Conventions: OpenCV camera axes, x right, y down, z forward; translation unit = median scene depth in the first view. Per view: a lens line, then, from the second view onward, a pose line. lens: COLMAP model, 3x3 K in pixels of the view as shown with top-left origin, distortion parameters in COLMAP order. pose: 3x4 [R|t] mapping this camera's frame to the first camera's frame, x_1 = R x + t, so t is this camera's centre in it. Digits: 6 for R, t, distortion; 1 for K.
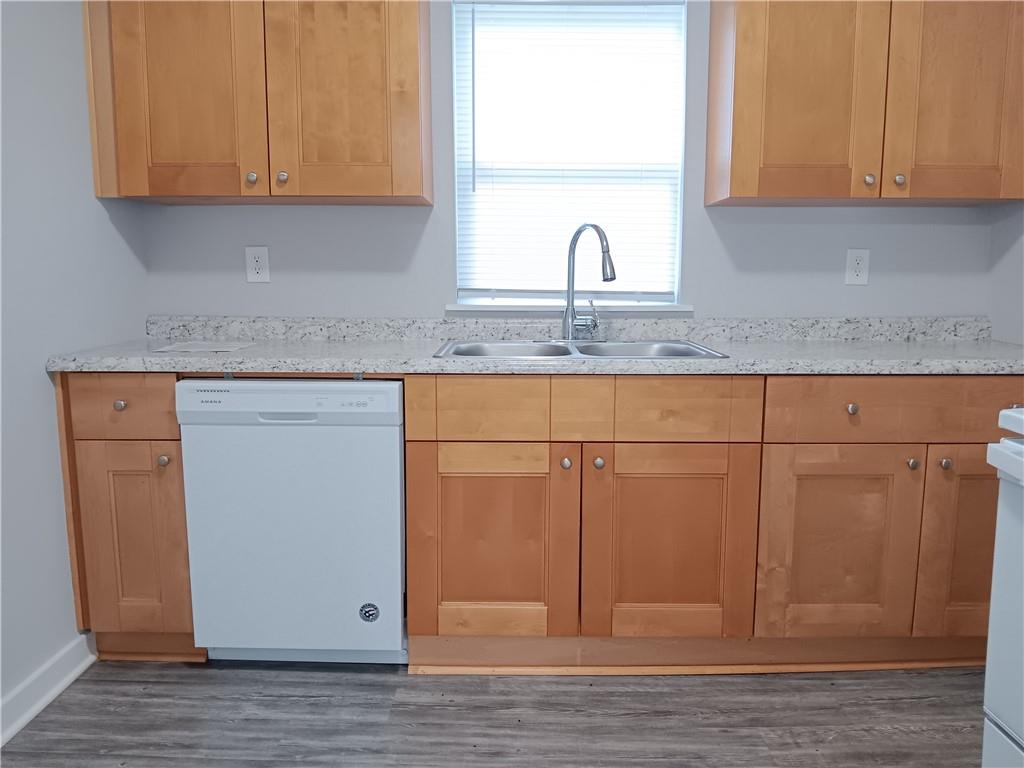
lens RADIAL K [[804.5, 0, 509.5], [0, 804.5, 389.9], [0, 0, 1]] dist [0.061891, -0.129827]
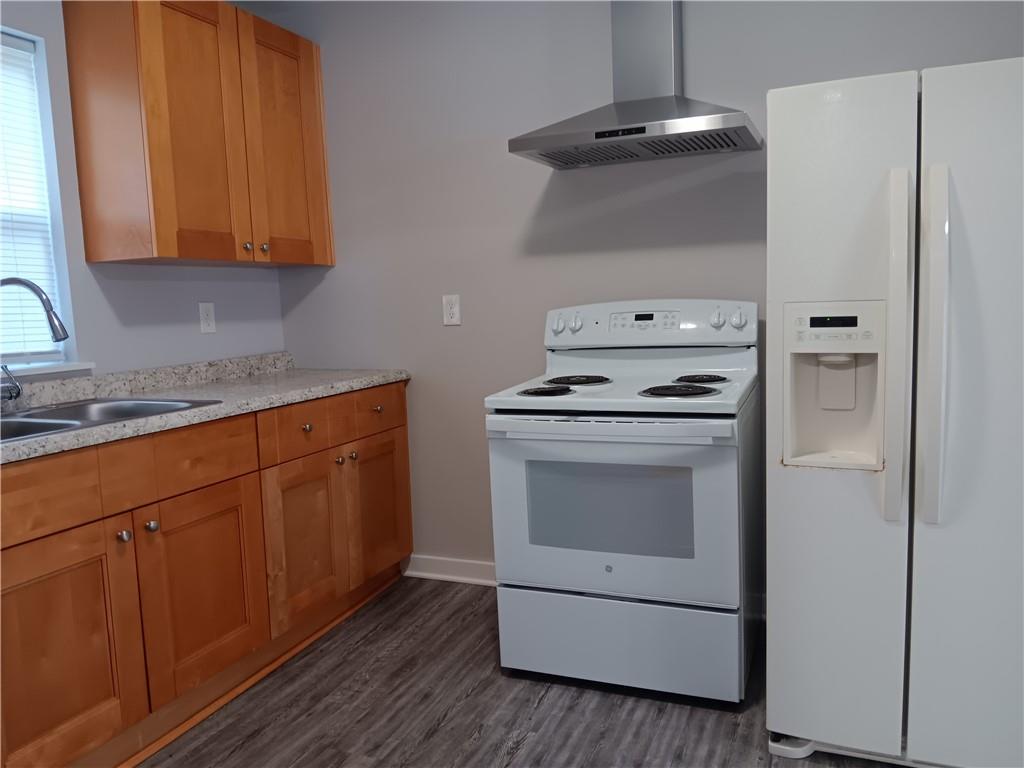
lens RADIAL K [[804.5, 0, 509.5], [0, 804.5, 389.9], [0, 0, 1]] dist [0.061891, -0.129827]
pose [[0.379732, -0.117501, 0.917604, -0.477607], [0.169442, 0.983955, 0.055877, -0.040943], [-0.909447, 0.134262, 0.393548, 0.161799]]
